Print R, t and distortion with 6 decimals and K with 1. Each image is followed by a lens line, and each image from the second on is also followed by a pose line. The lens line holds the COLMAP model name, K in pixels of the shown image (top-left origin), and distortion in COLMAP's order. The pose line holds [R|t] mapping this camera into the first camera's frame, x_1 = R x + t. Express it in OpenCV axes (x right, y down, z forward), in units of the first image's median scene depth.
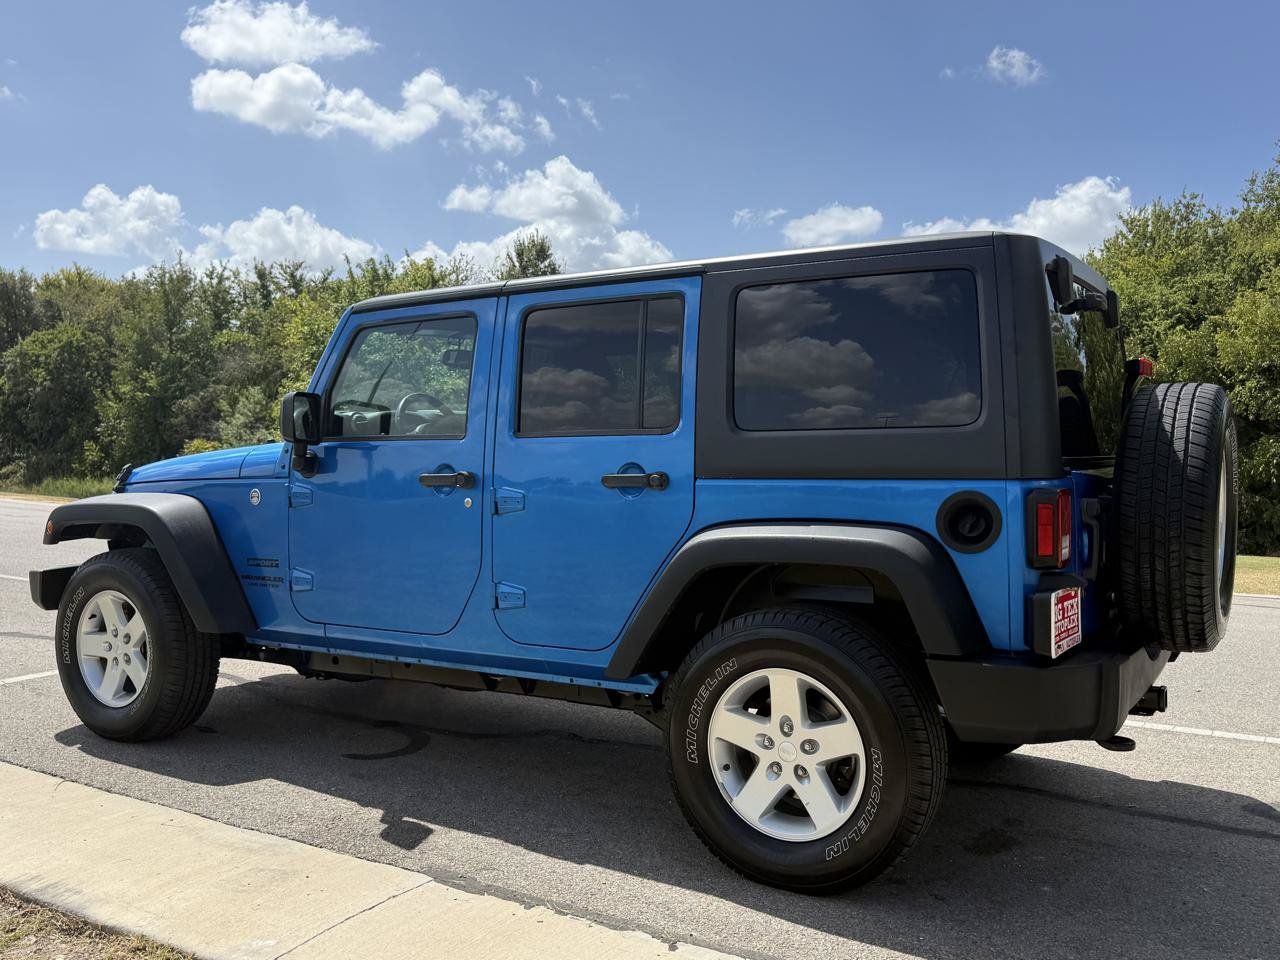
lens RADIAL K [[1273.7, 0, 525.5], [0, 1273.7, 481.8], [0, 0, 1]] dist [0.066399, -0.001569]
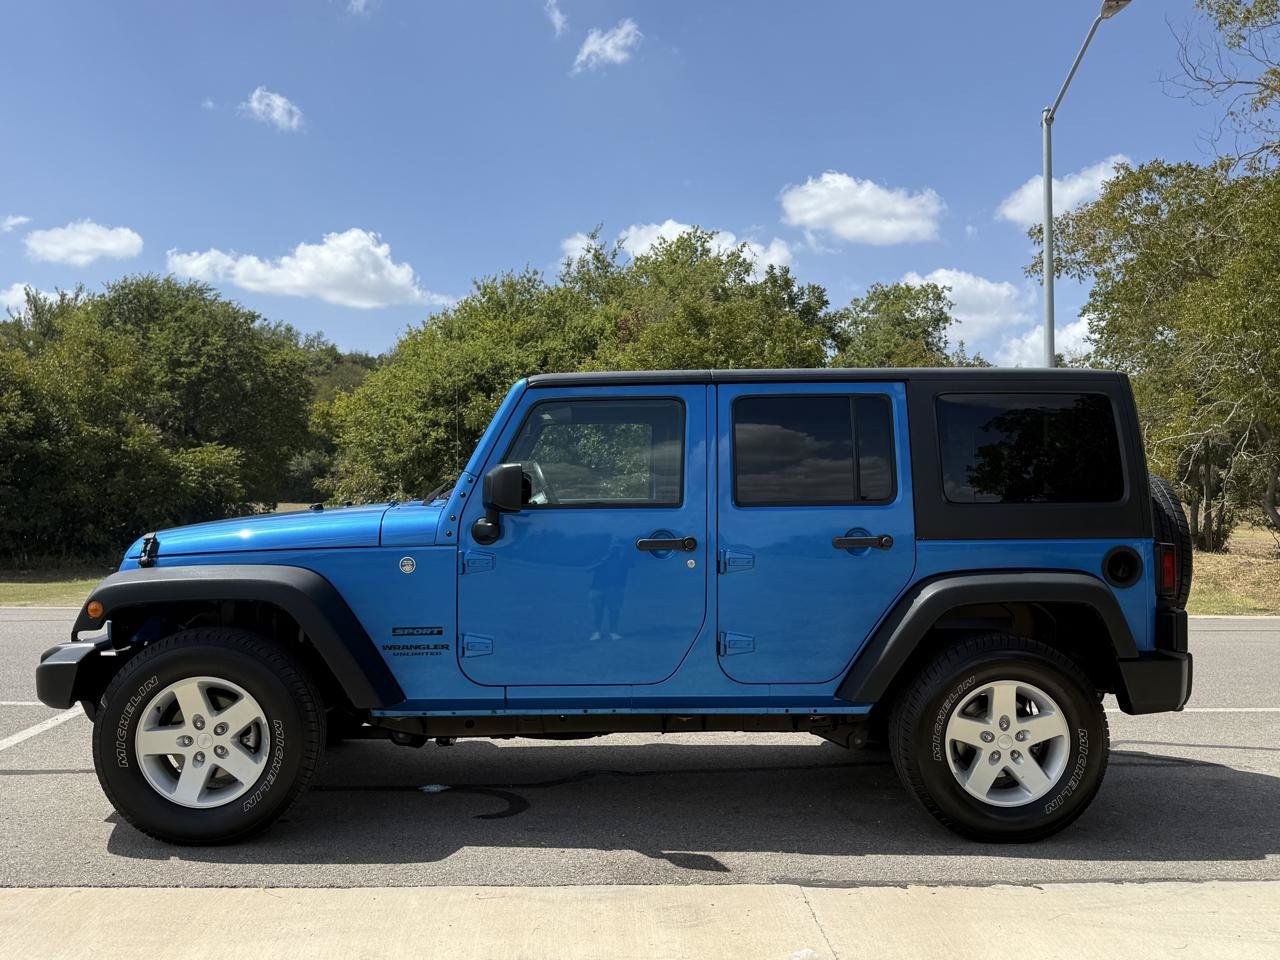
lens RADIAL K [[1308.3, 0, 635.3], [0, 1308.3, 478.2], [0, 0, 1]] dist [0.172310, -0.361831]
pose [[0.794575, 0.003410, 0.607157, -0.691705], [0.014557, 0.999590, -0.024665, -0.028011], [-0.606992, 0.028437, 0.794199, 0.082978]]
